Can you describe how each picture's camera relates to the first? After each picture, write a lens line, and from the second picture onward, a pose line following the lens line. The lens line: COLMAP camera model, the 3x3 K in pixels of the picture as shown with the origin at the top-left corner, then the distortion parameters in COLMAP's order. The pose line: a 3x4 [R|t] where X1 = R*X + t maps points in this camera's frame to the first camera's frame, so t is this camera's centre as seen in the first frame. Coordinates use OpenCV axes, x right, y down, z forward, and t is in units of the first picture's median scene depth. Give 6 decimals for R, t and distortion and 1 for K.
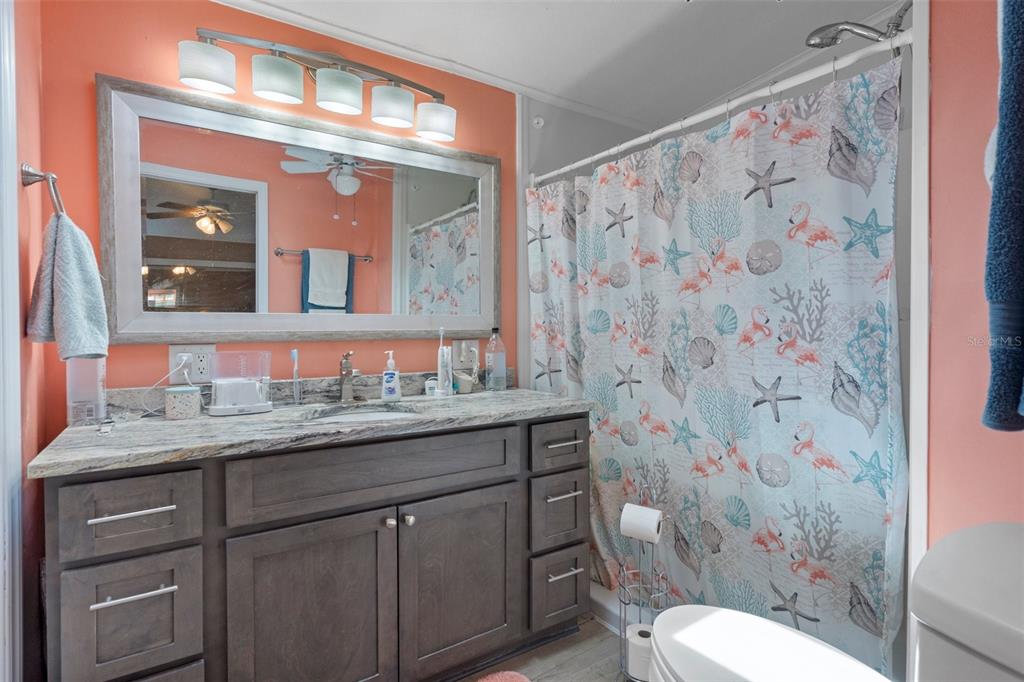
lens RADIAL K [[496.6, 0, 514.9], [0, 496.6, 347.4], [0, 0, 1]] dist [0.003075, 0.001129]
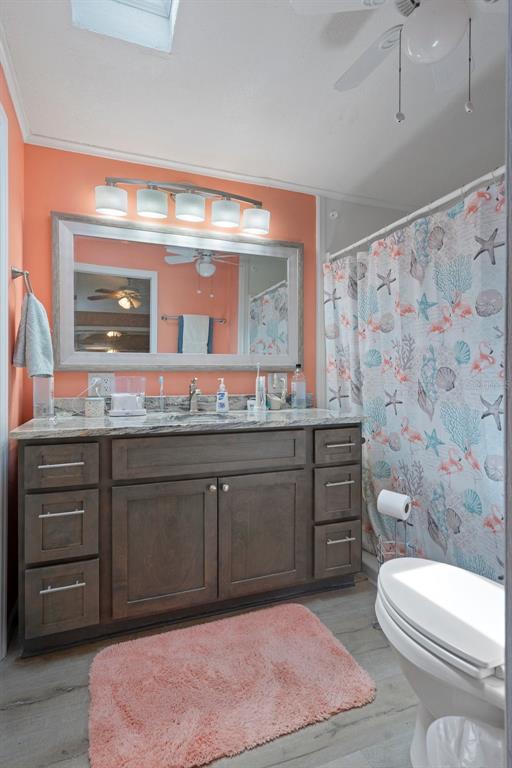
lens RADIAL K [[372.5, 0, 256.0], [0, 372.5, 384.0], [0, 0, 1]] dist [0.003075, 0.001129]
pose [[0.975485, 0.006697, -0.219962, 0.101437], [-0.008825, 0.999923, -0.008693, 0.035716], [0.219887, 0.010421, 0.975470, -0.065845]]
